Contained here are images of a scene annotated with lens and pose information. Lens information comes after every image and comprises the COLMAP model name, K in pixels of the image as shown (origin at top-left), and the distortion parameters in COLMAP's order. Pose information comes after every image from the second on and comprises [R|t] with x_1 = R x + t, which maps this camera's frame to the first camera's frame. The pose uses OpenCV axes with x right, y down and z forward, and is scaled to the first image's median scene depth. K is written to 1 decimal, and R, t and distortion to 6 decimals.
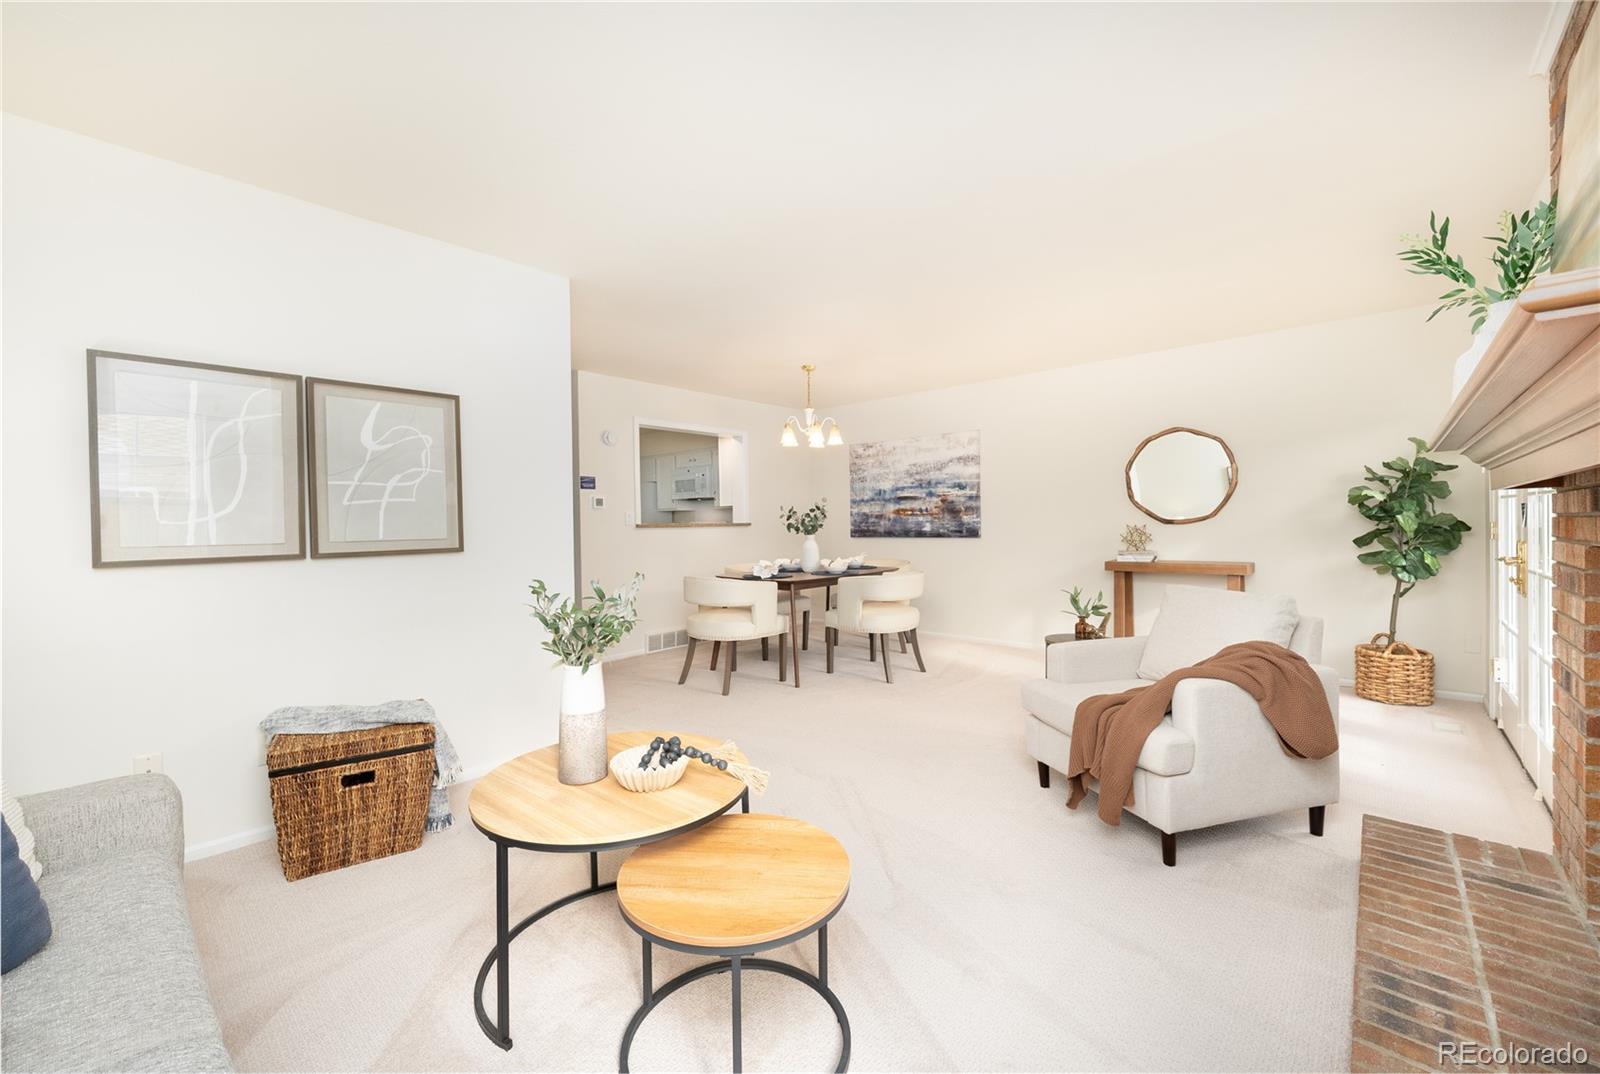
lens RADIAL K [[639.2, 0, 808.3], [0, 639.2, 526.4], [0, 0, 1]] dist [-0.007097, 0.000103]
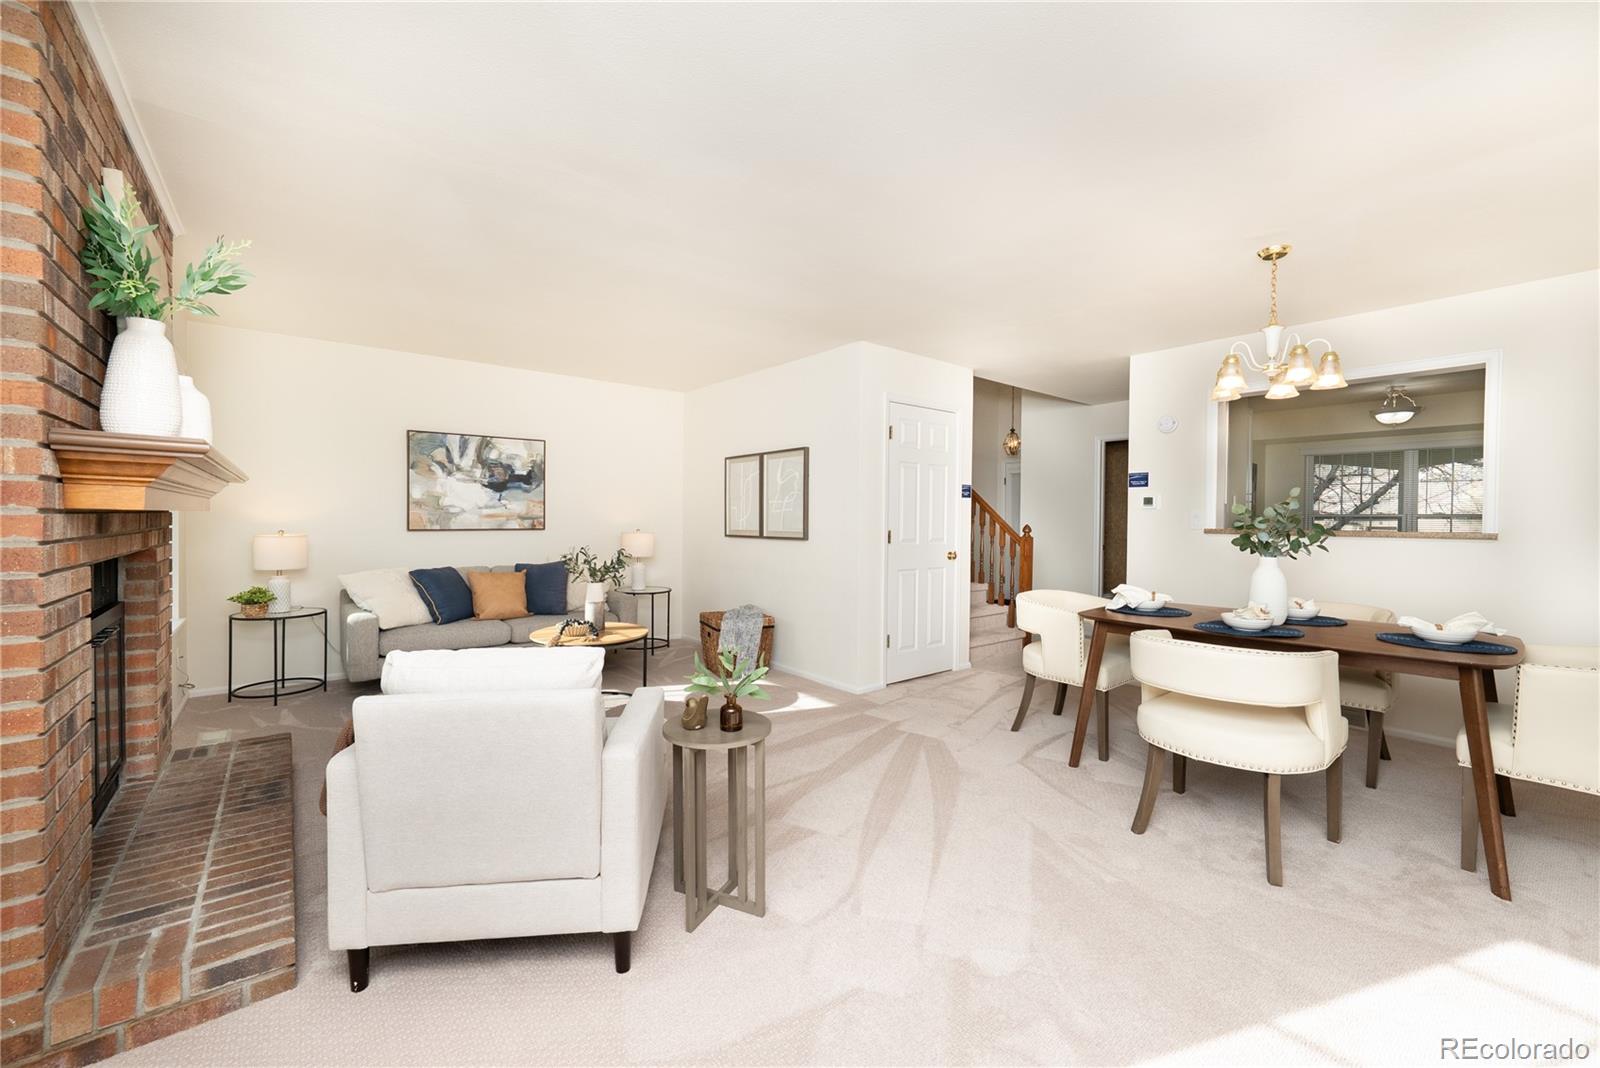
lens RADIAL K [[639.2, 0, 798.7], [0, 639.2, 527.7], [0, 0, 1]] dist [-0.007097, 0.000103]
pose [[-0.166252, 0.028805, -0.985663, 0.502424], [-0.010526, 0.999464, 0.030983, -0.020510], [0.986027, 0.015526, -0.165860, 0.570801]]
